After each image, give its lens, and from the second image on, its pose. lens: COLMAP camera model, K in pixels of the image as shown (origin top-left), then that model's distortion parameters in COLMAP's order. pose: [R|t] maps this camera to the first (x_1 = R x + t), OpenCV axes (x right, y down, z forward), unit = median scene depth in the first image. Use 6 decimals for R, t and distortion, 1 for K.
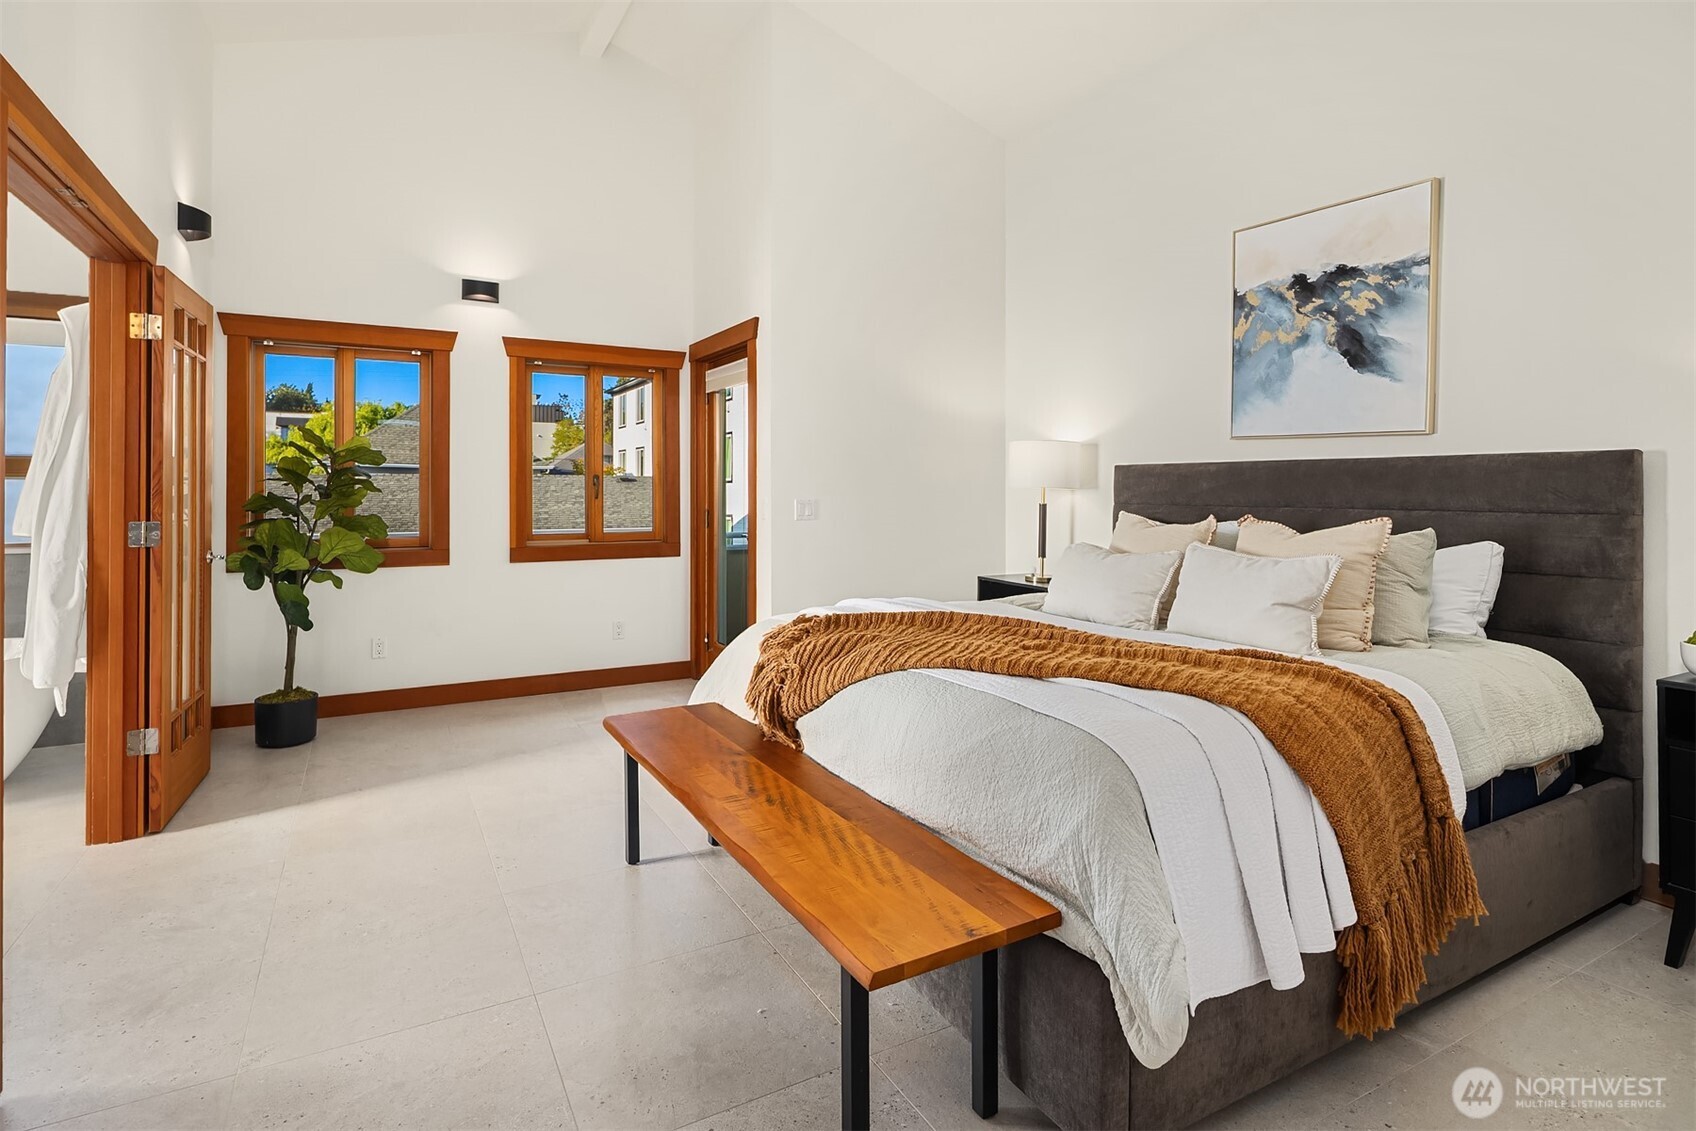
lens RADIAL K [[844.8, 0, 837.9], [0, 844.8, 489.7], [0, 0, 1]] dist [0.002941, -0.003516]
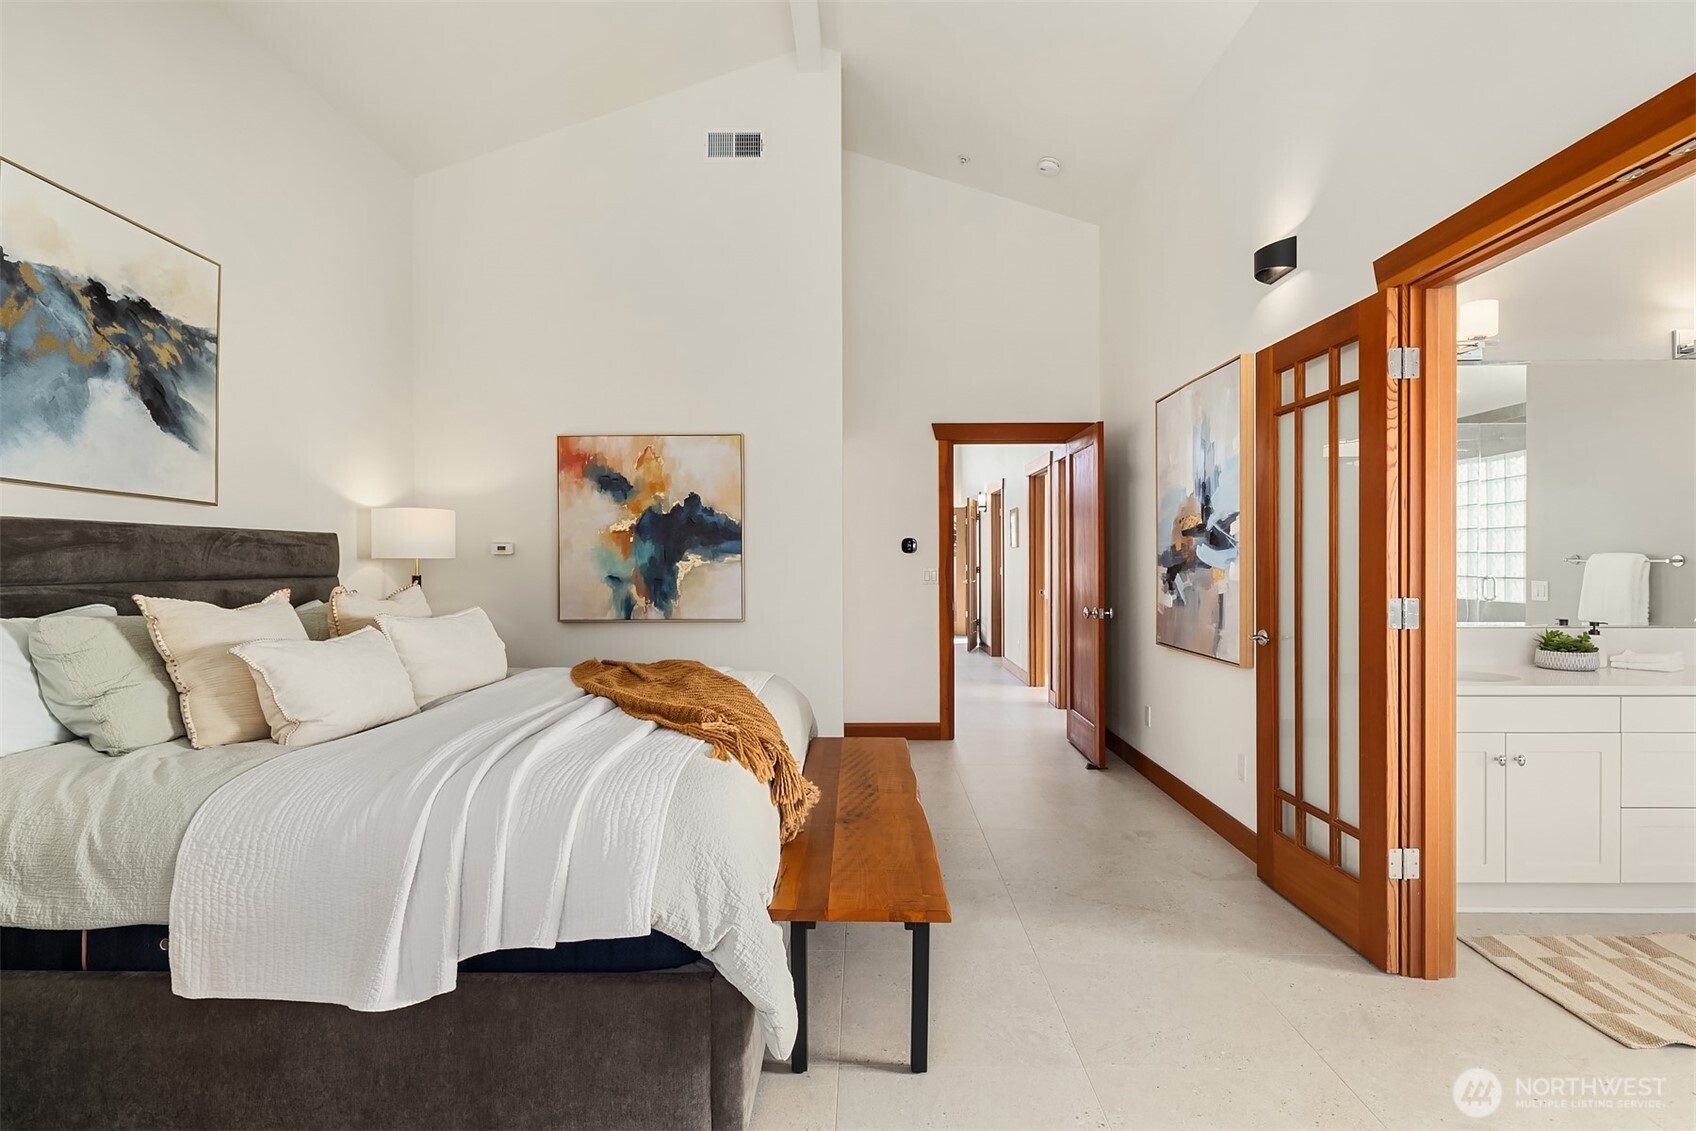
lens RADIAL K [[844.8, 0, 842.3], [0, 844.8, 562.6], [0, 0, 1]] dist [0.002941, -0.003516]
pose [[-0.865628, -0.001098, 0.500686, -0.447159], [0.000929, 0.999992, 0.003800, -0.000533], [-0.500687, 0.003754, -0.865621, 1.377402]]
